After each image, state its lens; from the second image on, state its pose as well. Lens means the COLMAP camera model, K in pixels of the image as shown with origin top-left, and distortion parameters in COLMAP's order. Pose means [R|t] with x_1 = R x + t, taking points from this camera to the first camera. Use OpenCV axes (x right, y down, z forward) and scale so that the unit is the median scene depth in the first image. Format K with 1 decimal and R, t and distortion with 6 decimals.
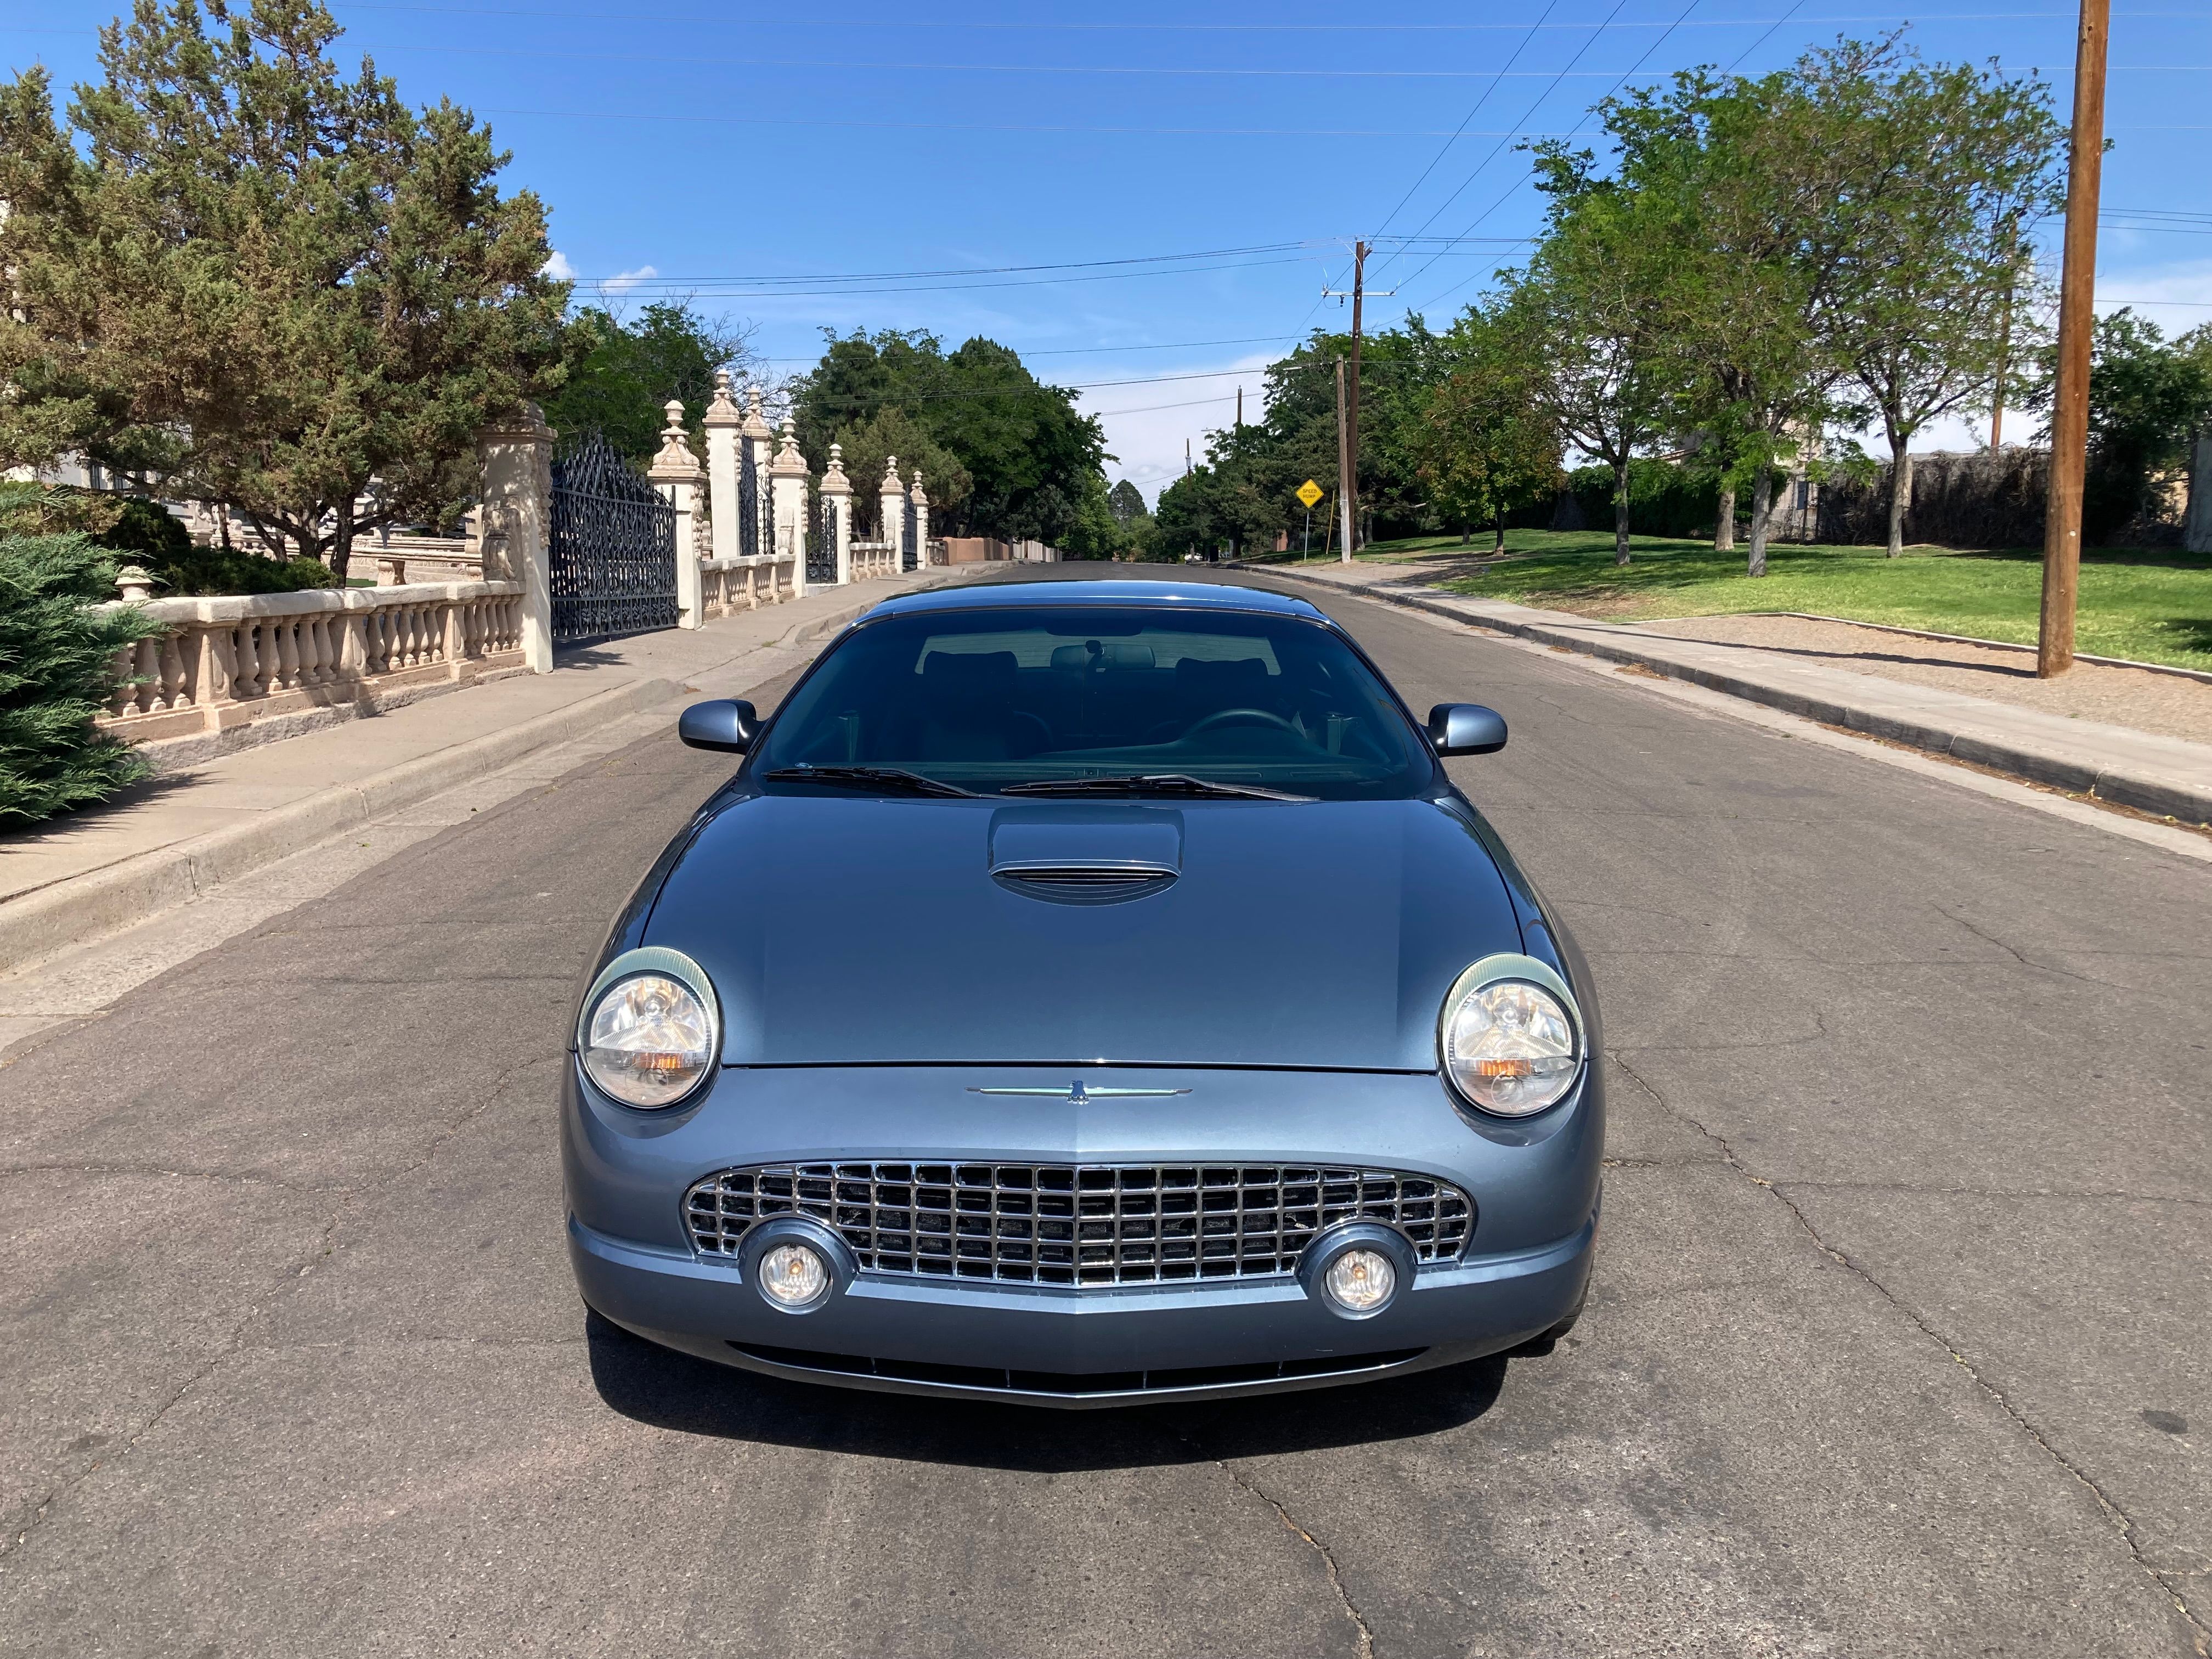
lens RADIAL K [[1820.9, 0, 1099.8], [0, 1820.9, 833.9], [0, 0, 1]] dist [0.008655, 0.004225]
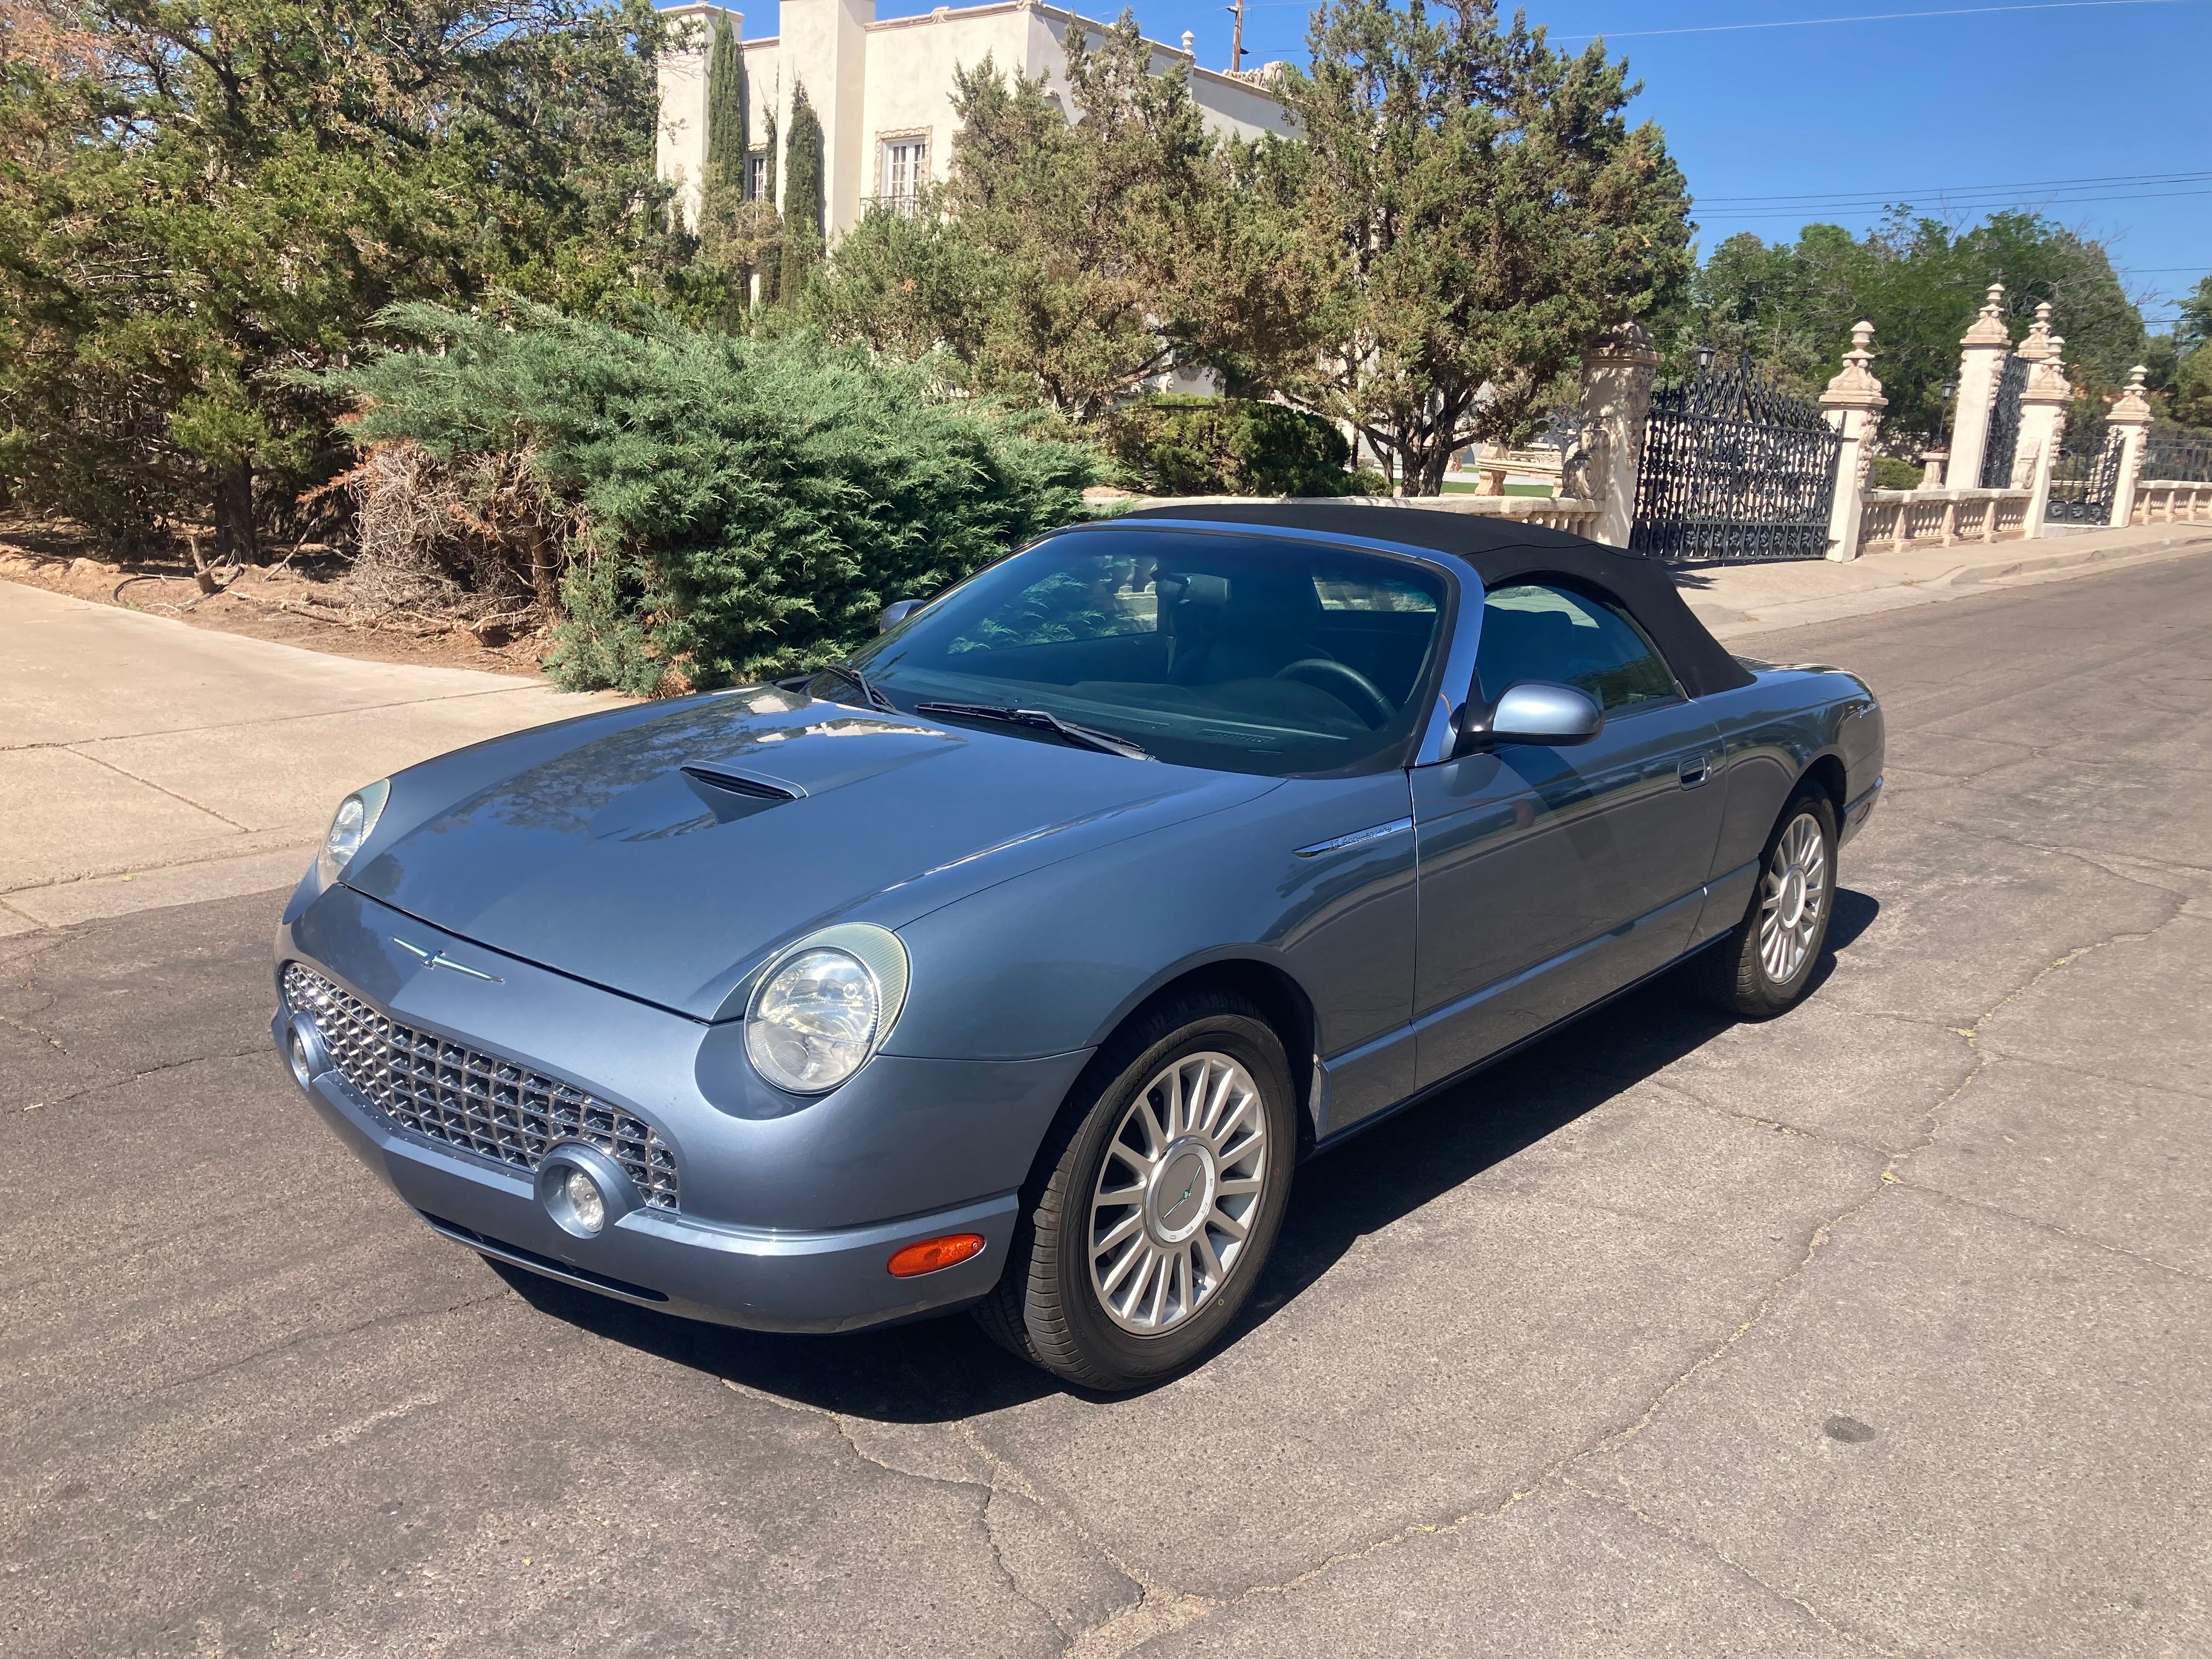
lens RADIAL K [[1827.6, 0, 1069.8], [0, 1827.6, 854.0], [0, 0, 1]] dist [0.001673, 0.023682]
pose [[0.750021, 0.172681, -0.638474, 0.091509], [-0.140169, 0.984889, 0.101714, -0.001403], [0.646391, 0.013207, 0.762892, 0.001215]]
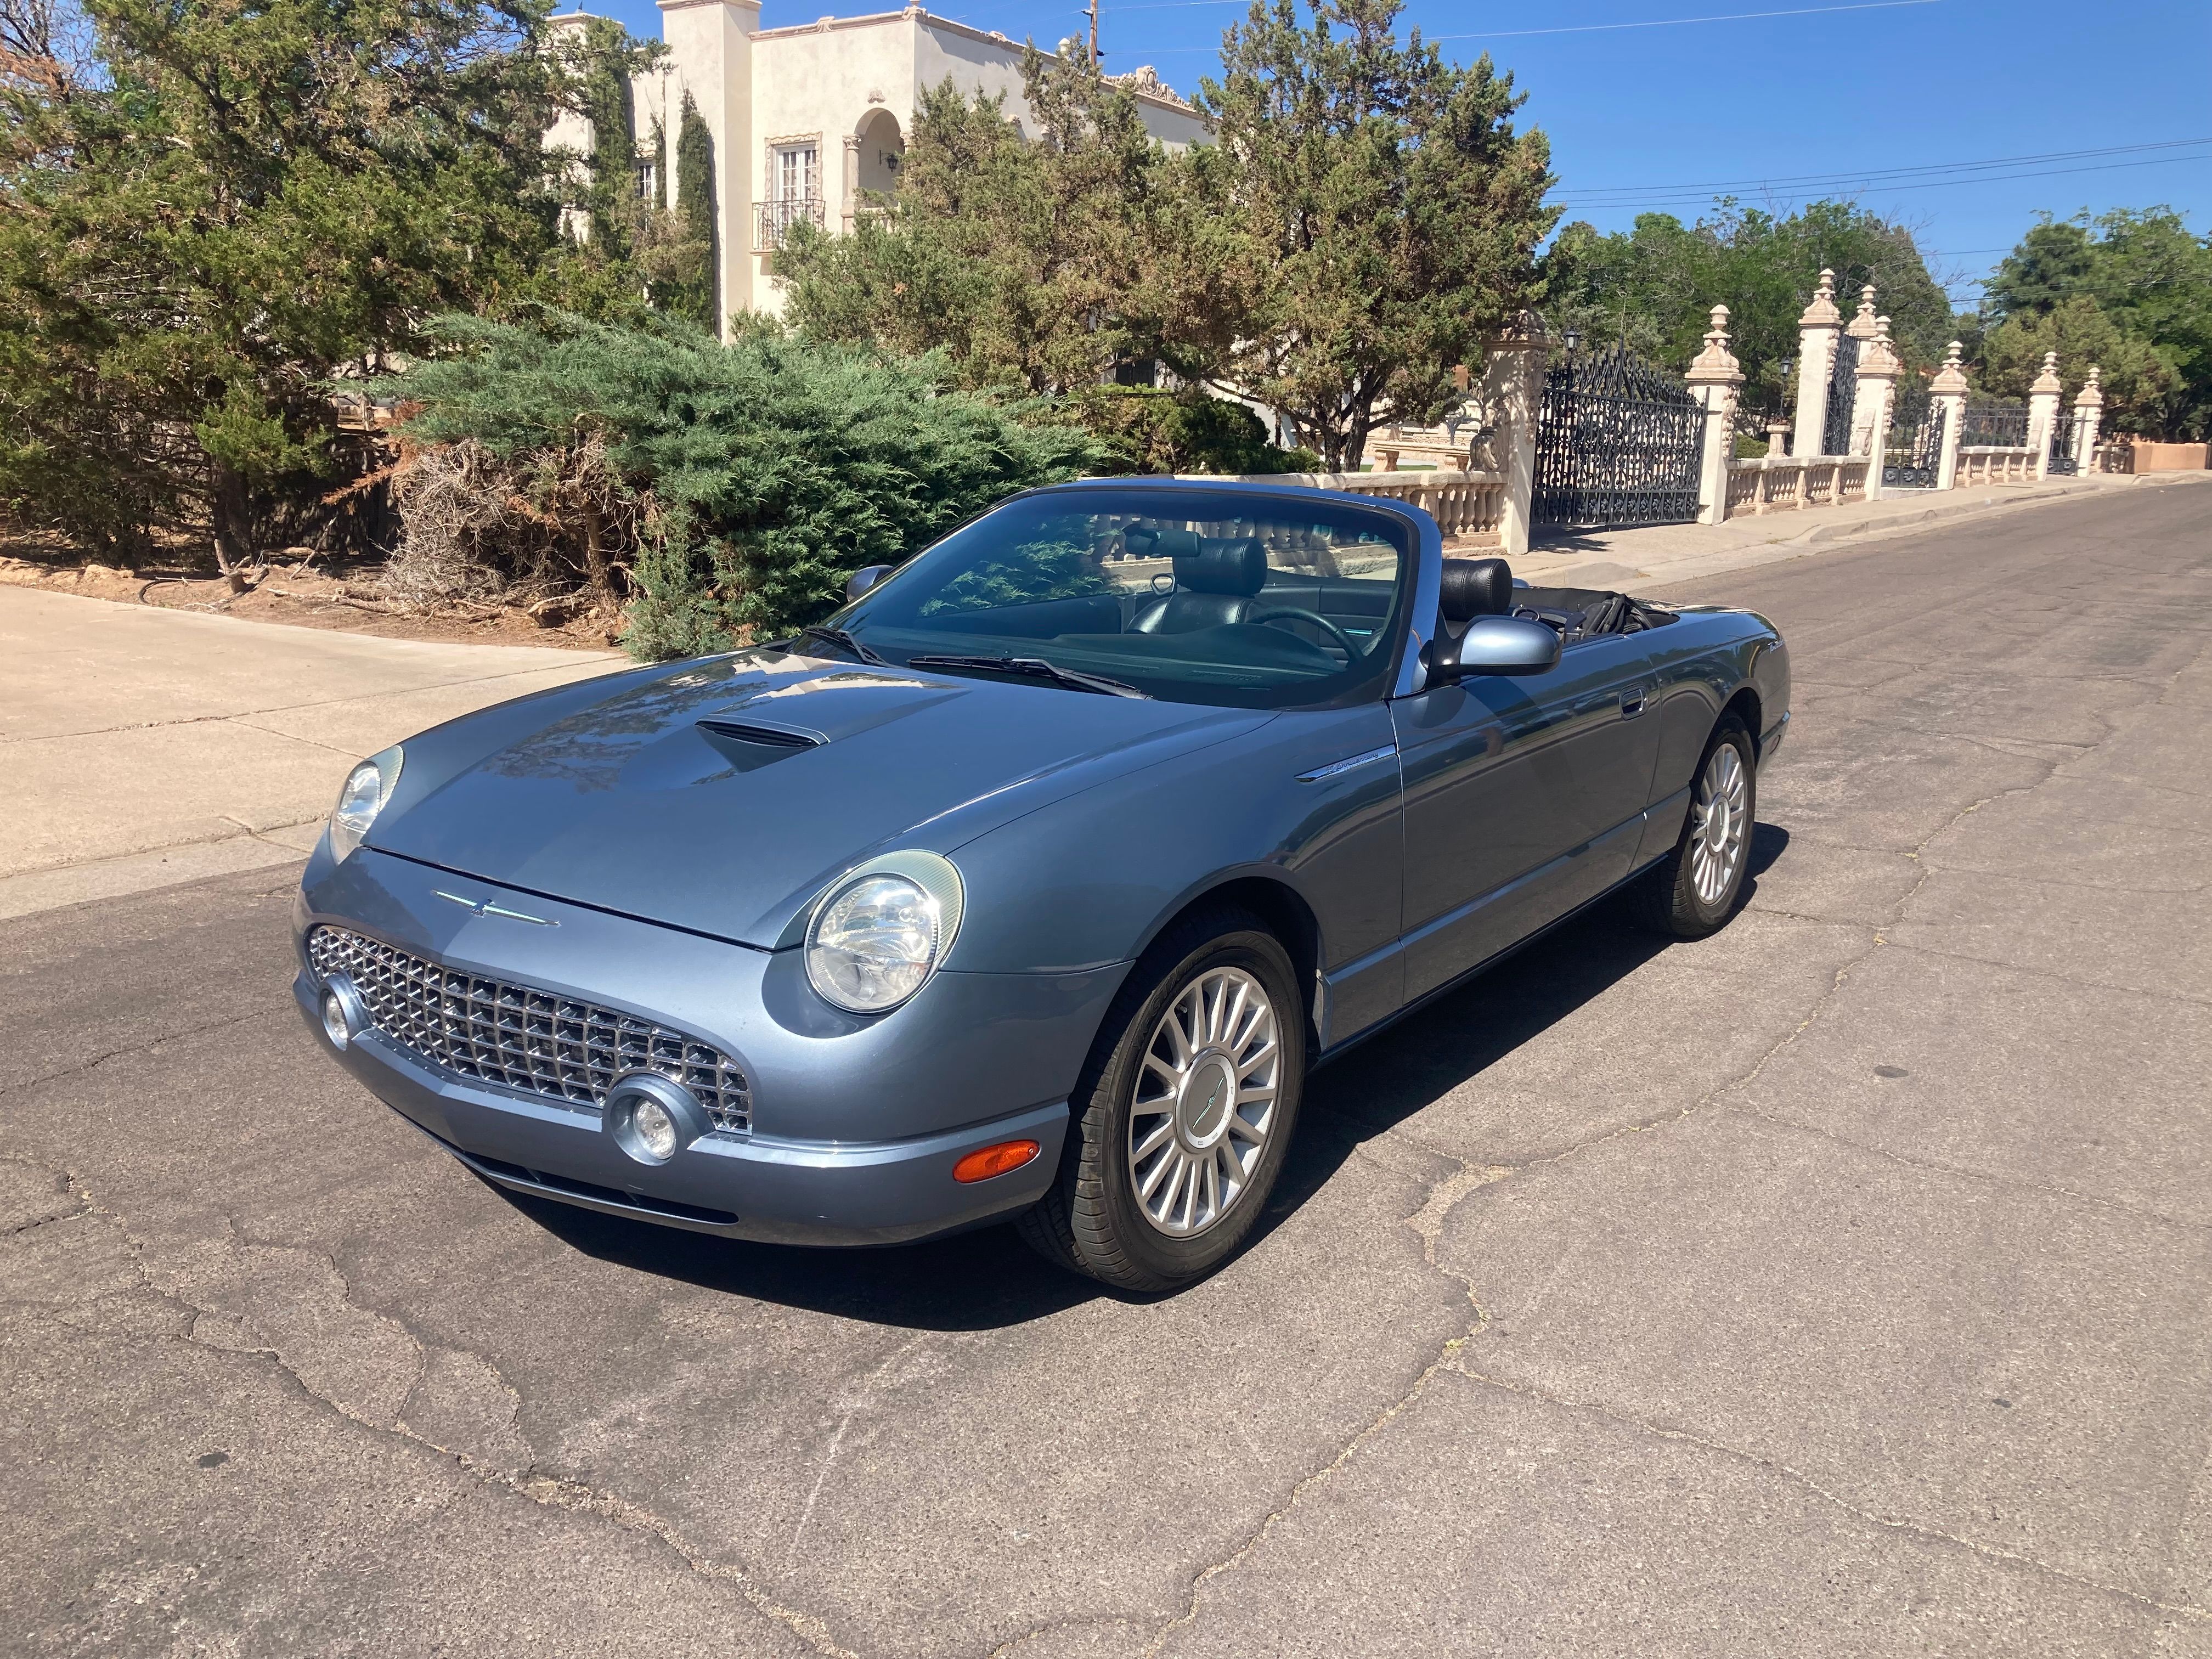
lens RADIAL K [[1833.6, 0, 1106.0], [0, 1833.6, 829.5], [0, 0, 1]] dist [-0.000805, 0.001555]
pose [[0.810654, 0.130603, -0.570773, 0.094972], [-0.103310, 0.991417, 0.080126, 0.010109], [0.576339, -0.005988, 0.817189, -0.050327]]
